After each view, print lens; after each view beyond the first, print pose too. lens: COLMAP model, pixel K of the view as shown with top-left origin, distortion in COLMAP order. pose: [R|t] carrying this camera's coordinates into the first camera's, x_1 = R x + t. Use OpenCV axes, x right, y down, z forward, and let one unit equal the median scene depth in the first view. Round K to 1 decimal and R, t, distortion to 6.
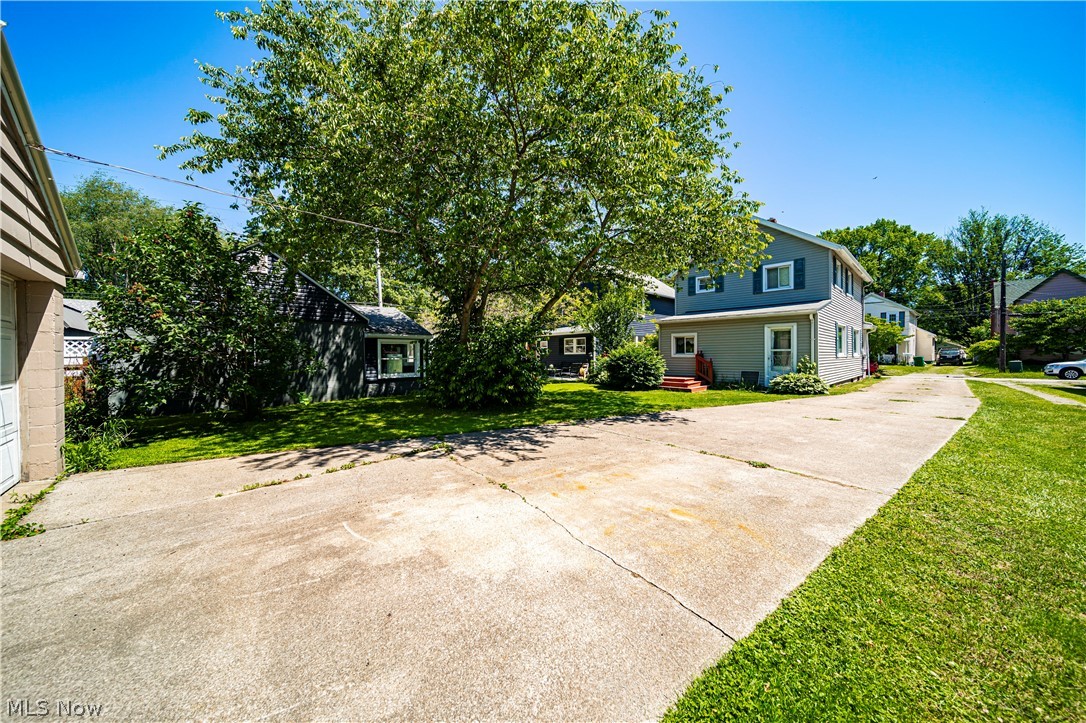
lens RADIAL K [[373.6, 0, 542.6], [0, 373.6, 356.7], [0, 0, 1]] dist [-0.000176, -0.000063]
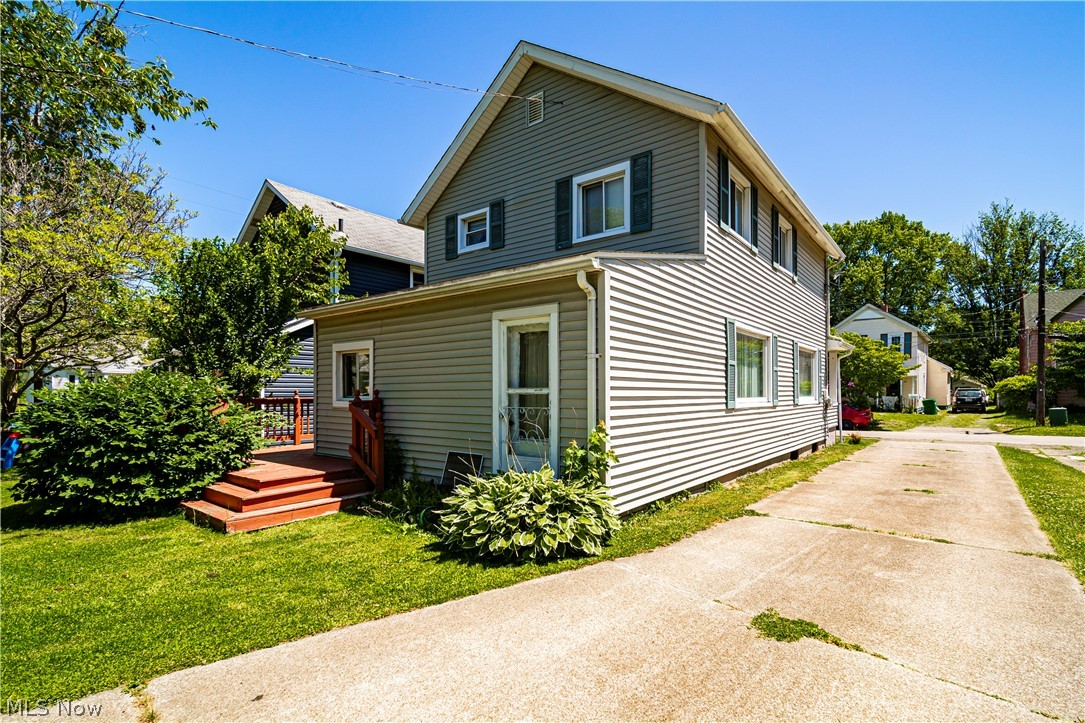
lens RADIAL K [[514.0, 0, 570.6], [0, 514.0, 391.4], [0, 0, 1]] dist [-0.002939, 0.008938]
pose [[0.985254, 0.005563, 0.171007, 0.353291], [-0.004246, 0.999958, -0.008068, -0.008159], [-0.171045, 0.007223, 0.985237, 0.329758]]
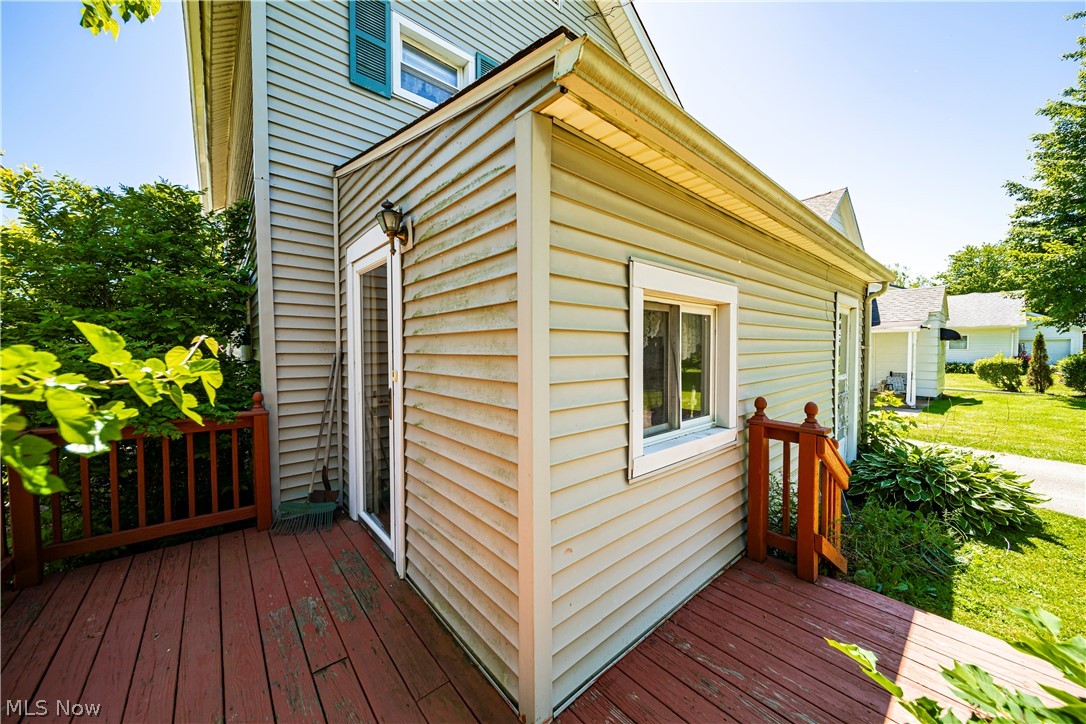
lens RADIAL K [[378.9, 0, 546.8], [0, 378.9, 356.2], [0, 0, 1]] dist [-0.002594, -0.000071]
pose [[0.040746, -0.022392, 0.998919, 0.167910], [0.004548, 0.999743, 0.022225, -0.026465], [-0.999159, 0.003638, 0.040838, 0.734689]]
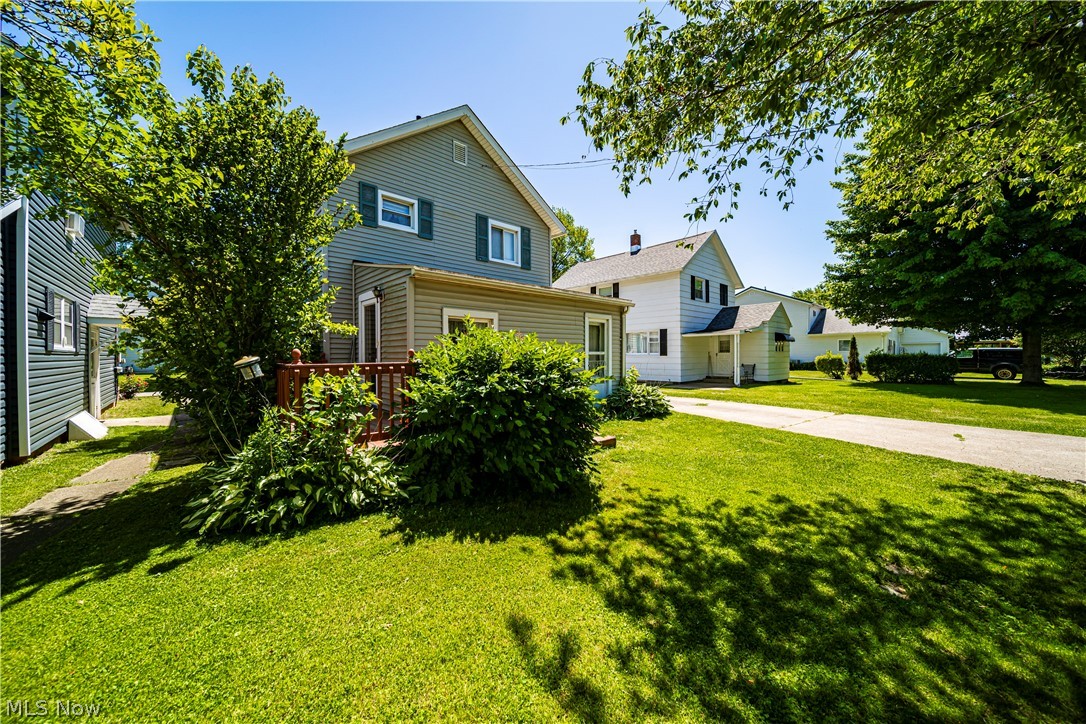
lens RADIAL K [[378.9, 0, 546.8], [0, 378.9, 356.2], [0, 0, 1]] dist [-0.002594, -0.000071]
pose [[0.010611, -0.002096, 0.999942, -0.037283], [0.005088, 0.999985, 0.002042, -0.008028], [-0.999931, 0.005066, 0.010621, 0.639543]]
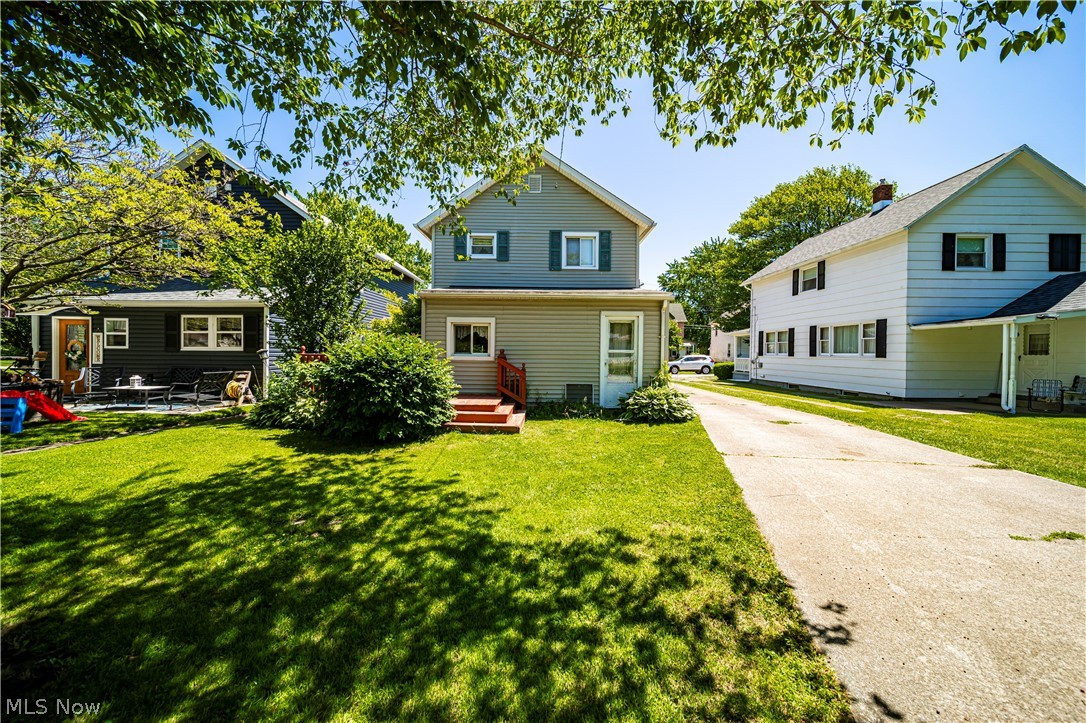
lens RADIAL K [[378.9, 0, 546.8], [0, 378.9, 355.7], [0, 0, 1]] dist [-0.002594, -0.000071]
pose [[0.690893, 0.005618, 0.722935, 0.033261], [-0.010495, 0.999942, 0.002258, -0.005882], [-0.722881, -0.009147, 0.690912, 0.370261]]
